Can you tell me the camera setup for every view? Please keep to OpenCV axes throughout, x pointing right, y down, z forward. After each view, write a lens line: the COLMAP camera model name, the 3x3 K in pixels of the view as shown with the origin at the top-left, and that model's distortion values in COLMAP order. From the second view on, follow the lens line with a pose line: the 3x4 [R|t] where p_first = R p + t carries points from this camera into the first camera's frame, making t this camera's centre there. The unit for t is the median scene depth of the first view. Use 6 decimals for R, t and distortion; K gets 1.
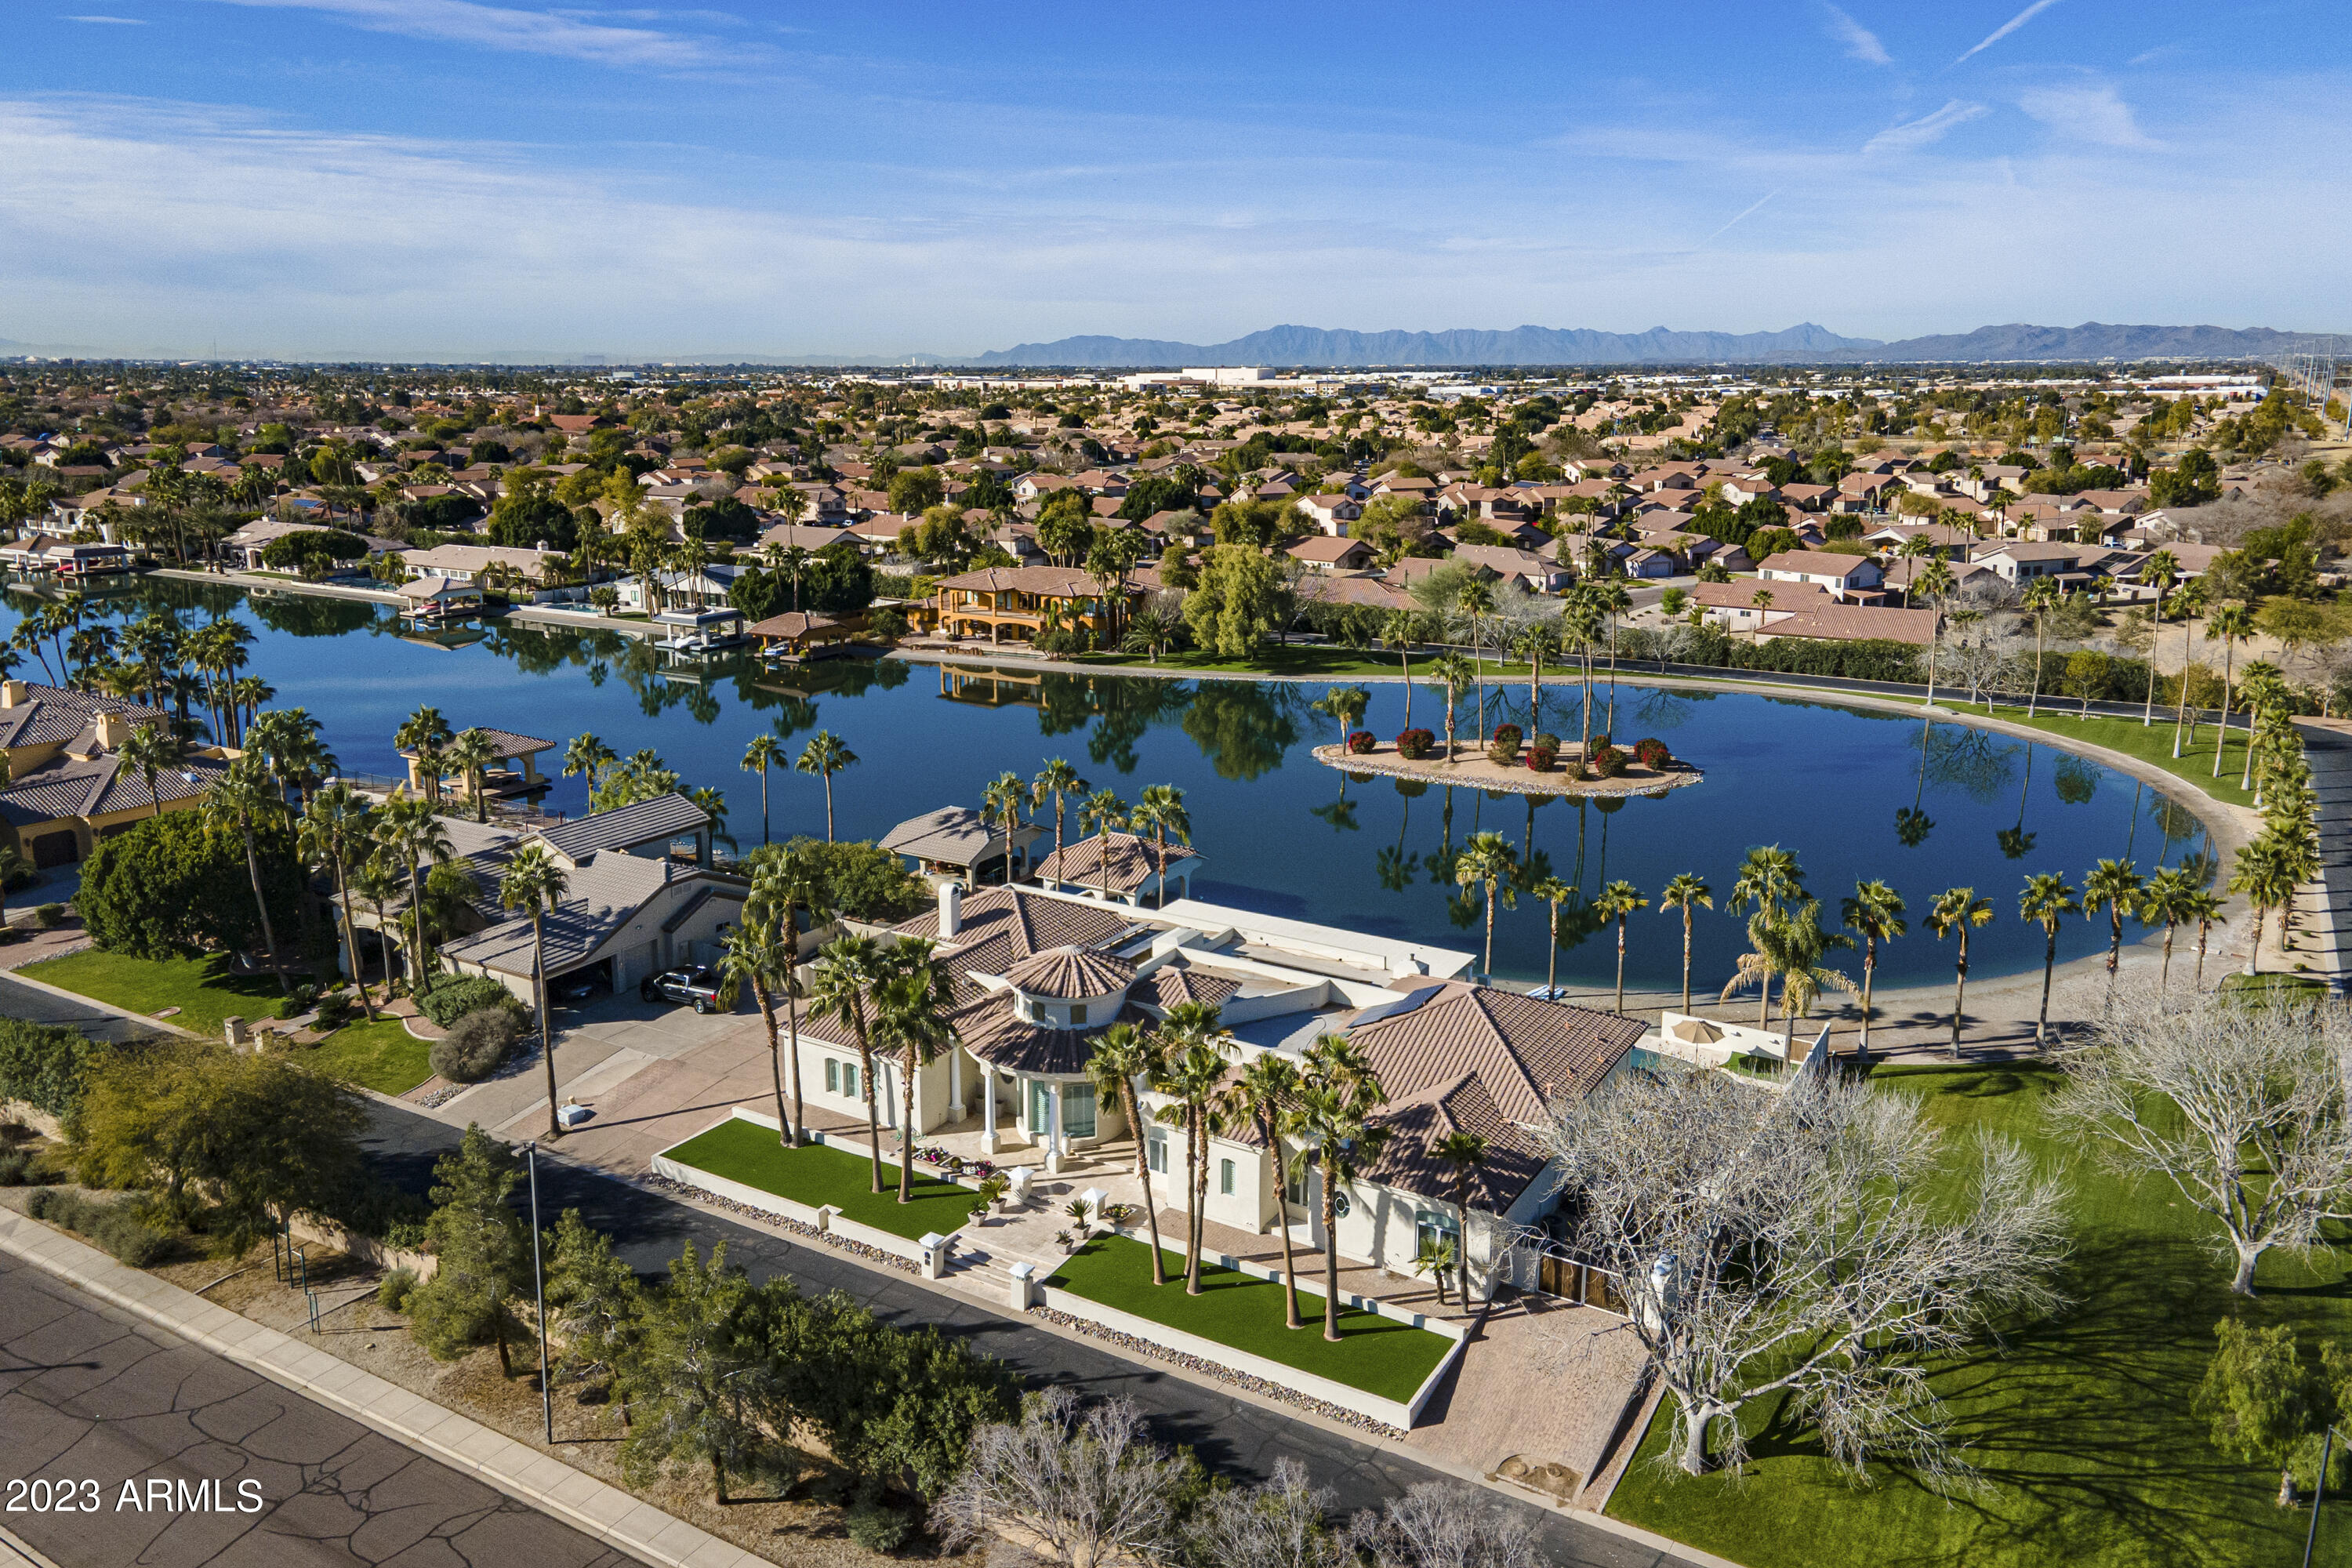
lens RADIAL K [[1684.0, 0, 1167.0], [0, 1684.0, 721.9], [0, 0, 1]] dist [0.037048, 0.004757]
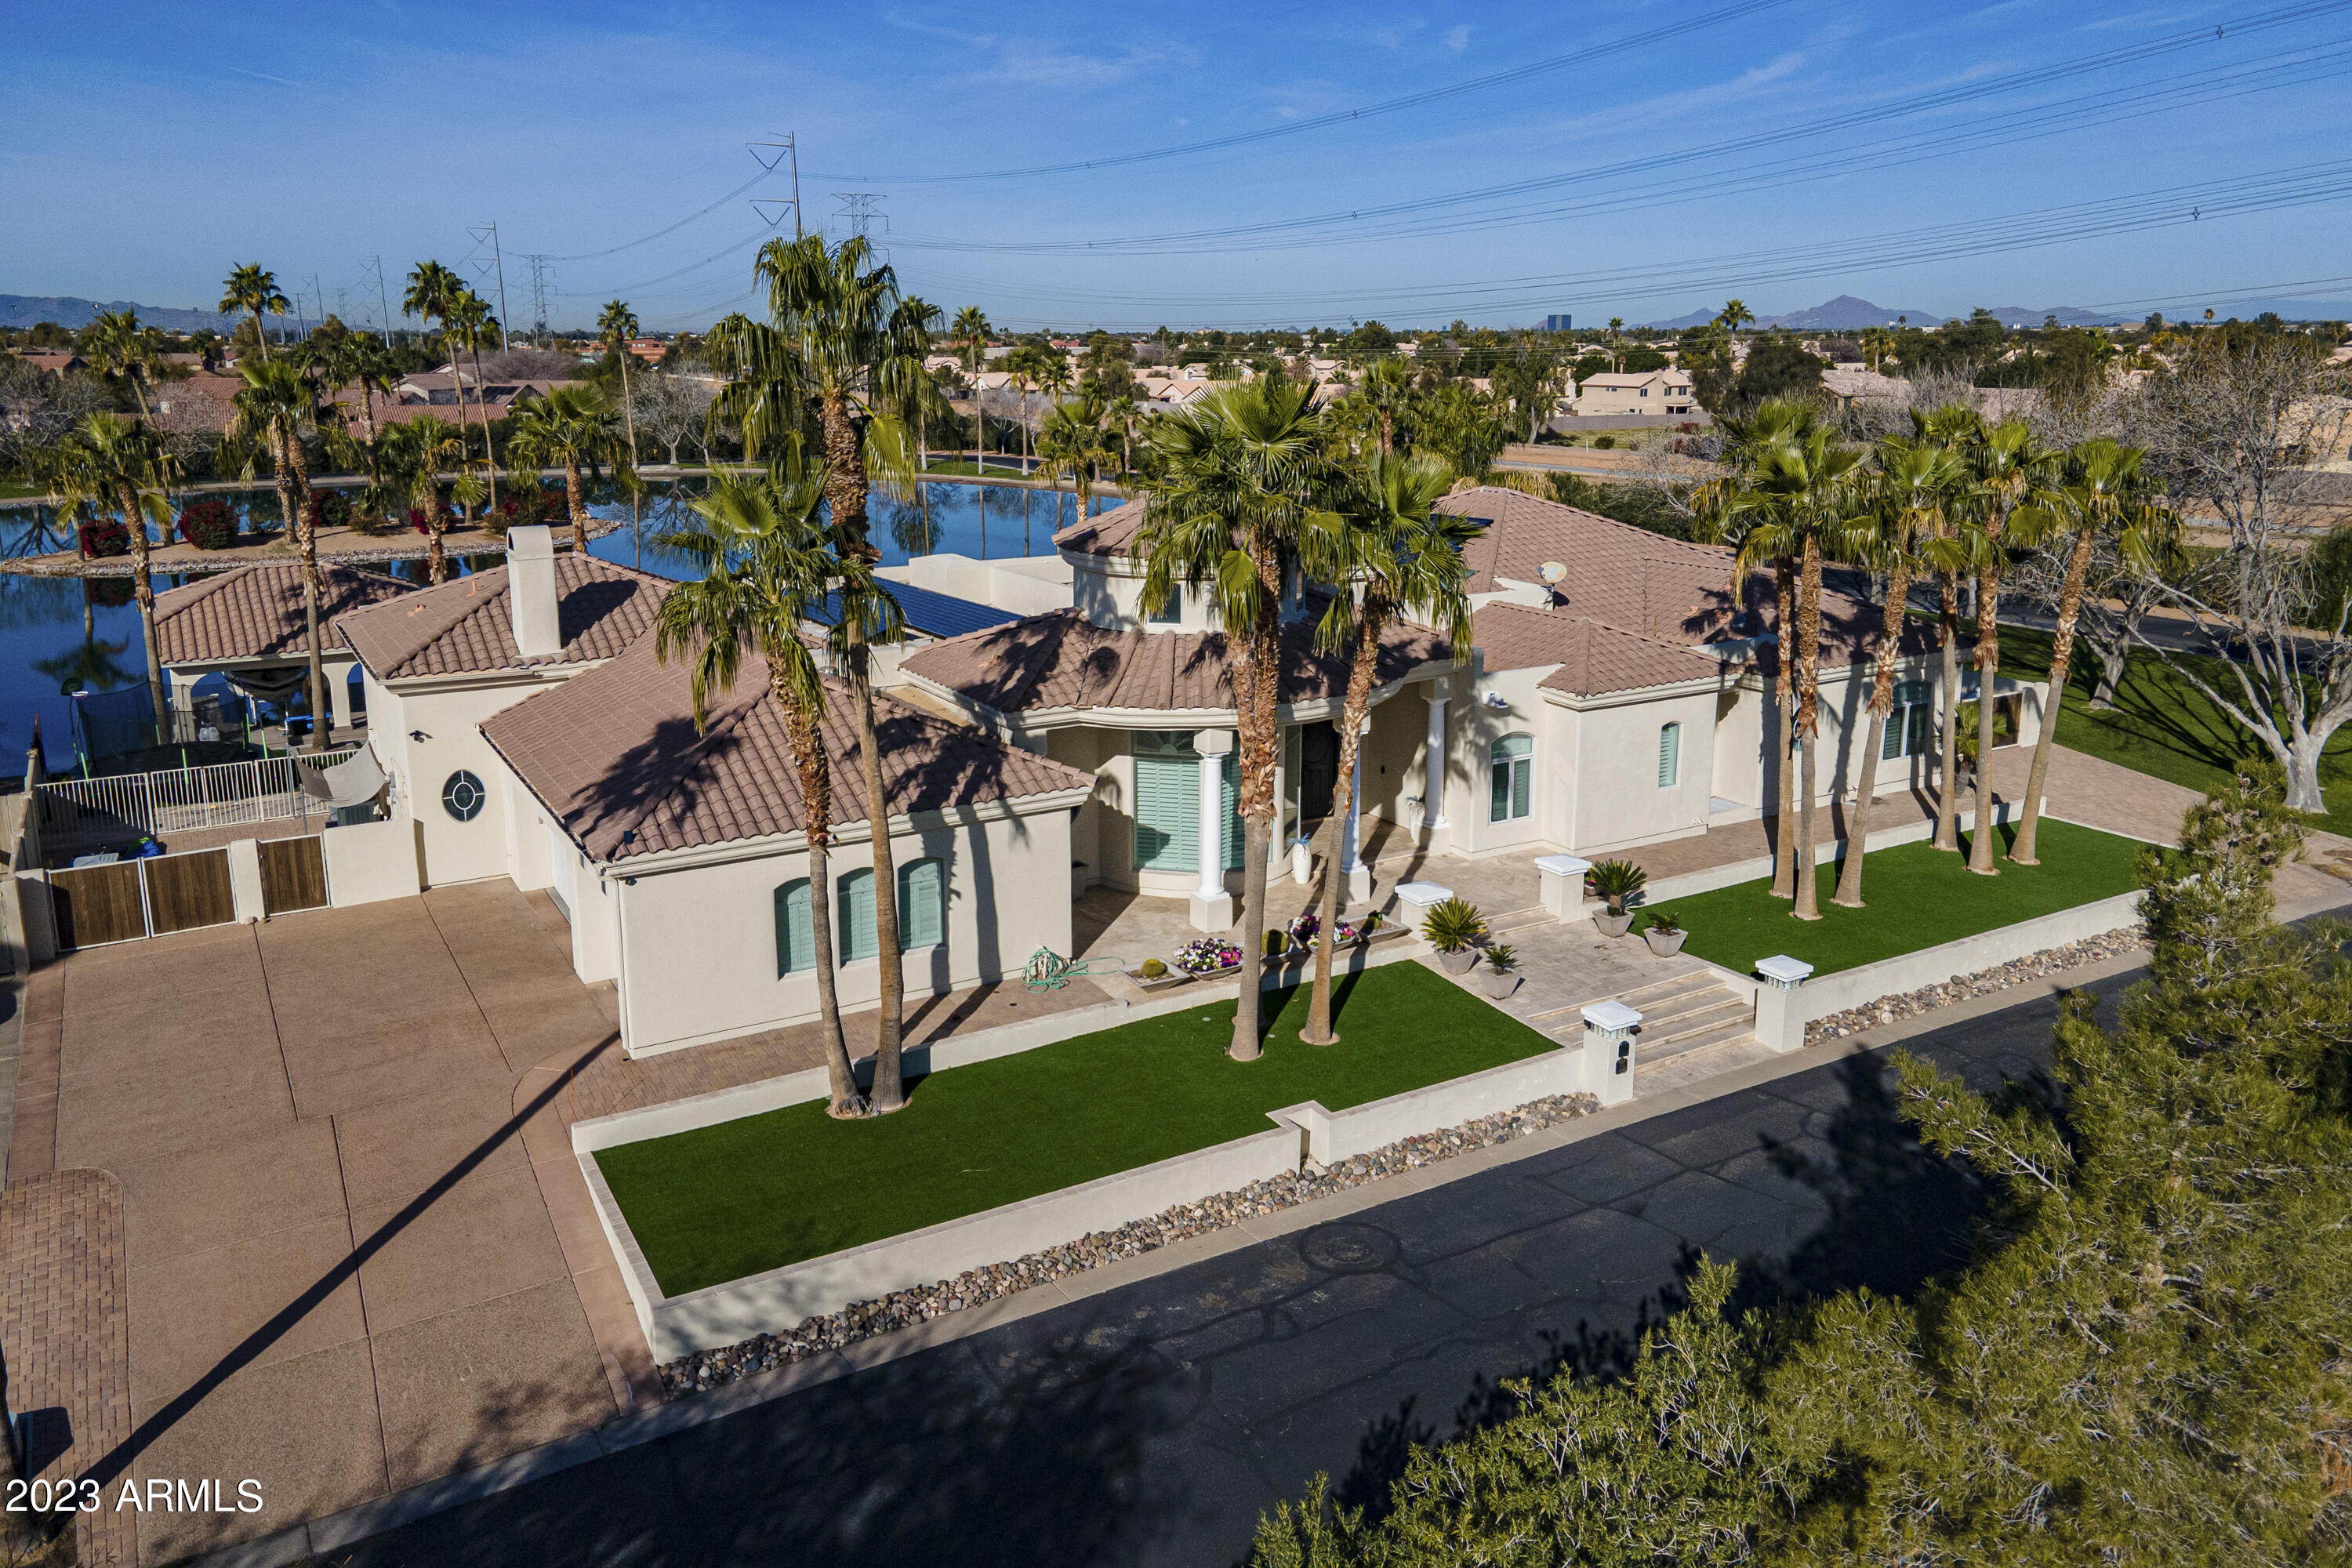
lens RADIAL K [[1689.5, 0, 1173.5], [0, 1689.5, 673.6], [0, 0, 1]] dist [0.014269, 0.059577]
pose [[0.470042, -0.170876, 0.865946, -0.513496], [0.177146, 0.979383, 0.097104, 0.146315], [-0.864685, 0.107755, 0.490621, 0.809874]]
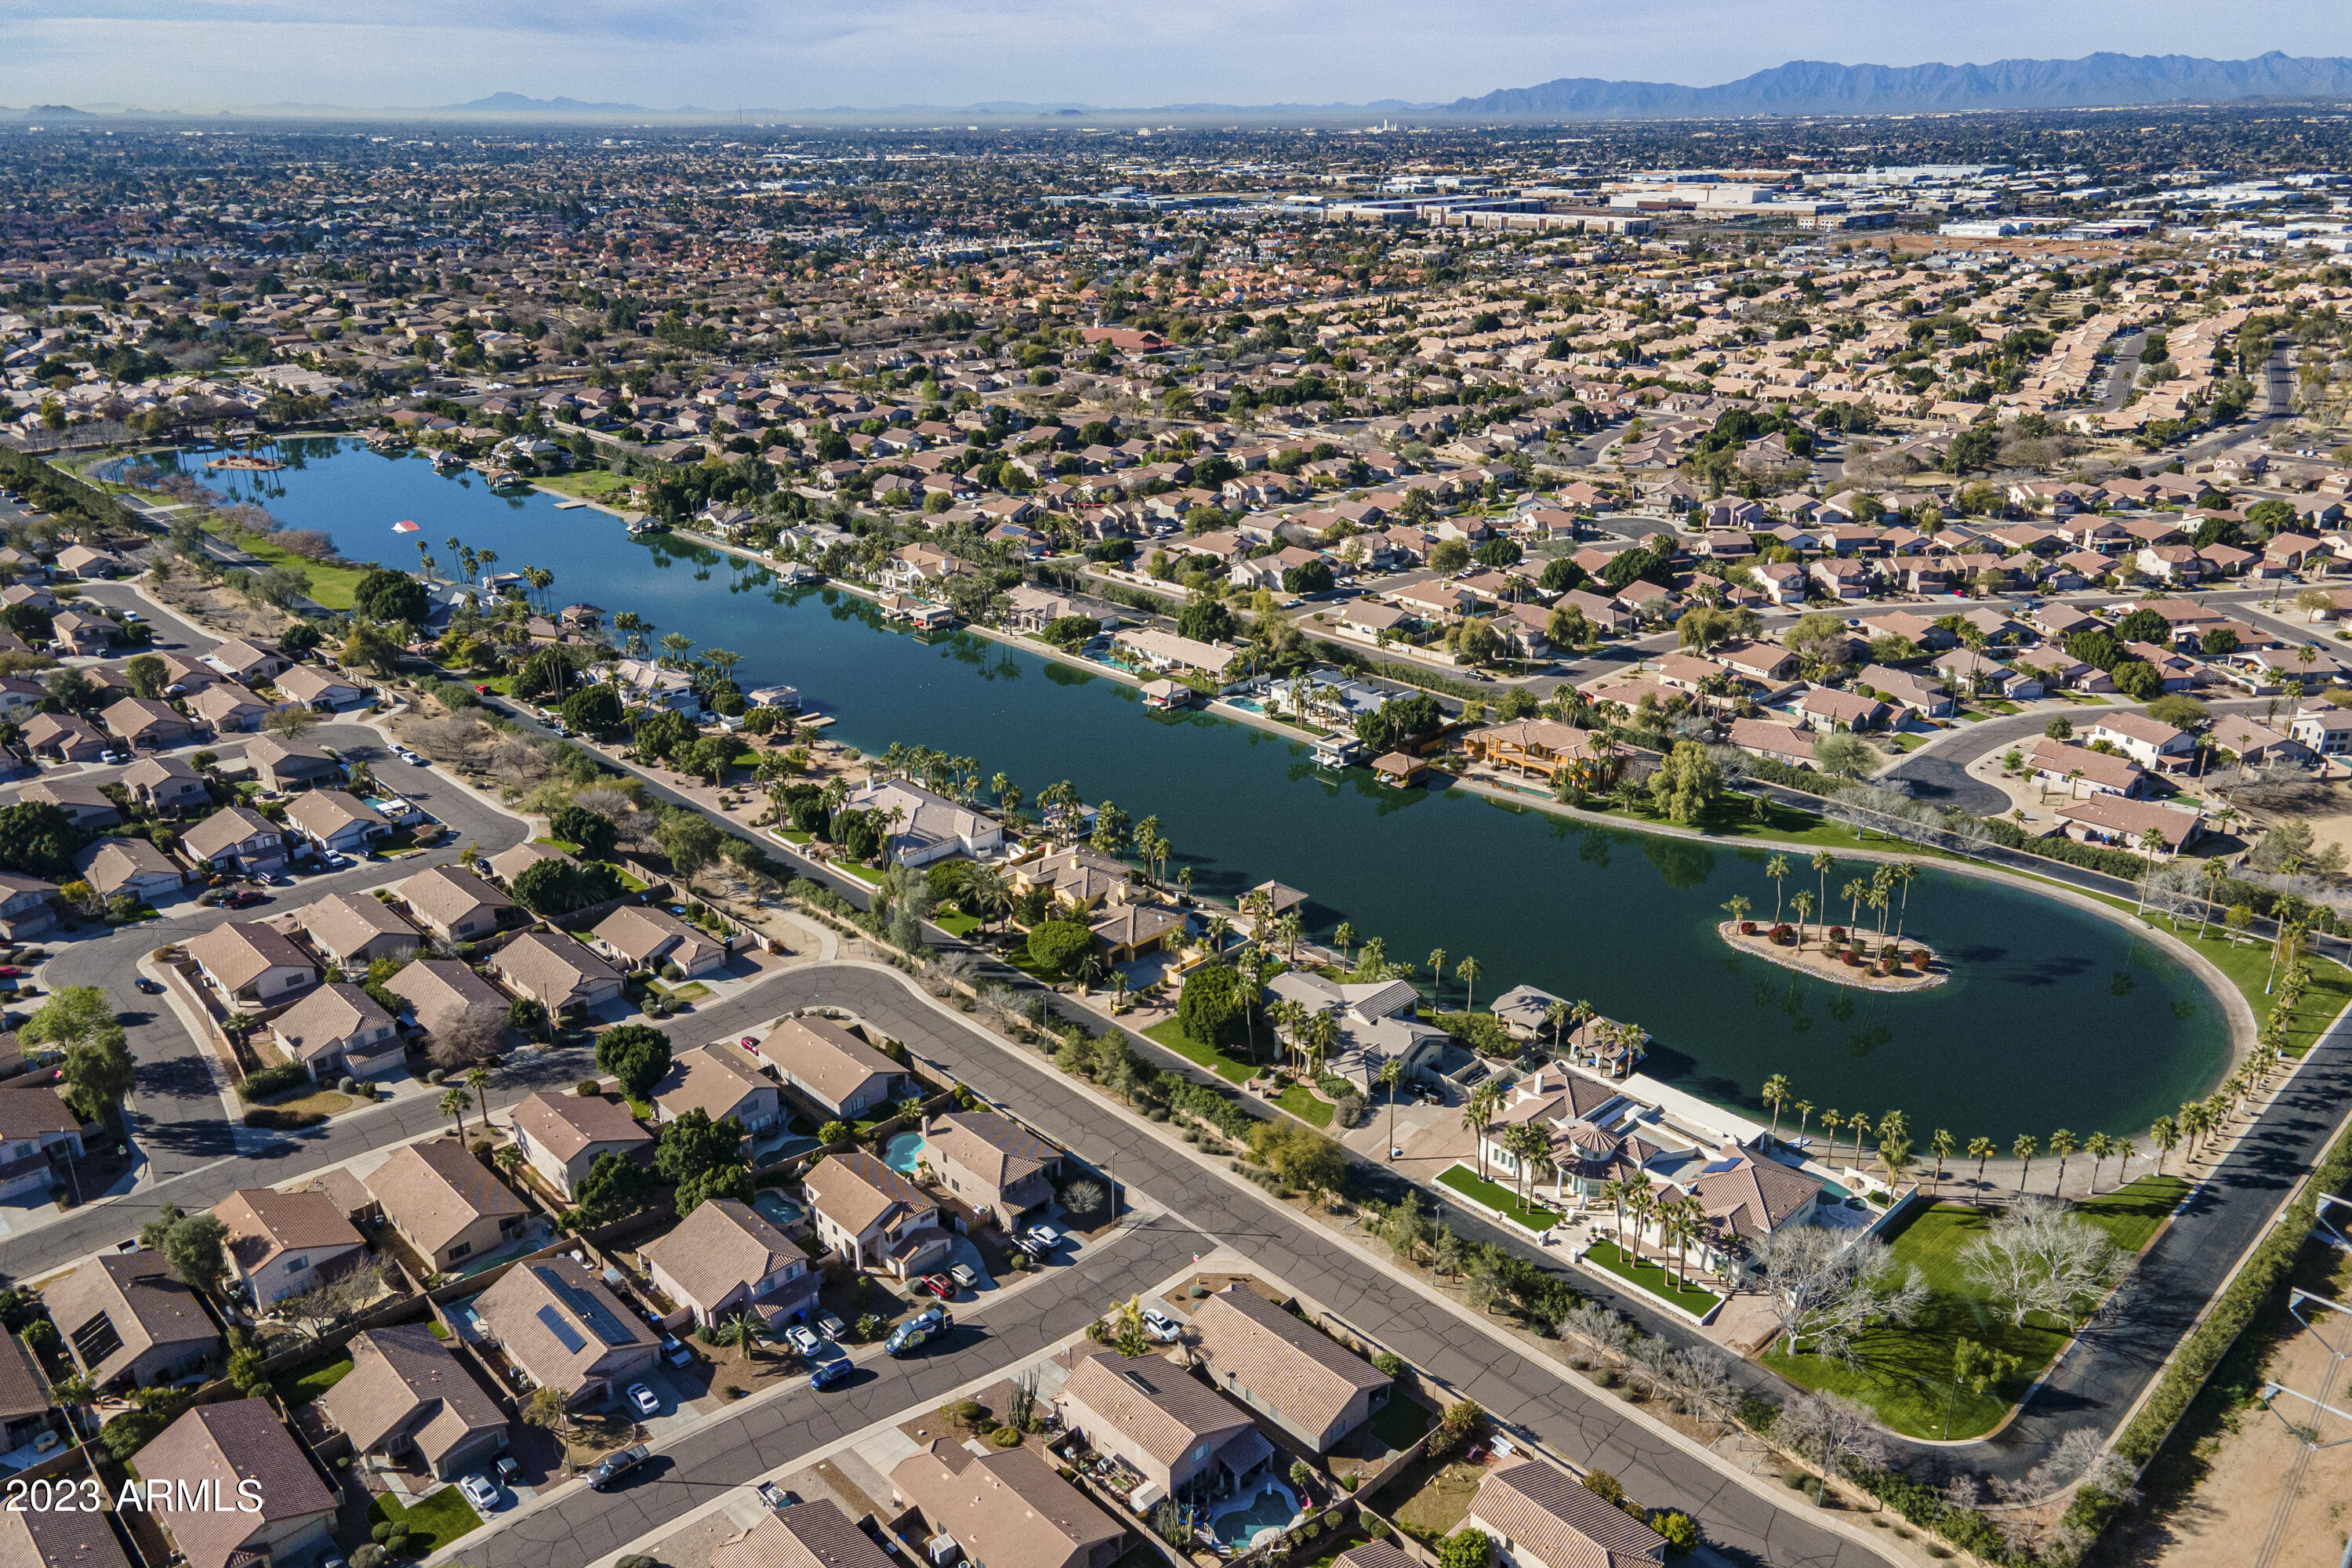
lens RADIAL K [[1696.7, 0, 1176.0], [0, 1696.7, 784.0], [0, 0, 1]] dist [0.017154, 0.085809]
pose [[0.967515, 0.084253, -0.238361, -0.107283], [-0.040658, 0.982417, 0.182219, -0.900640], [0.249523, -0.166609, 0.953929, -1.710075]]
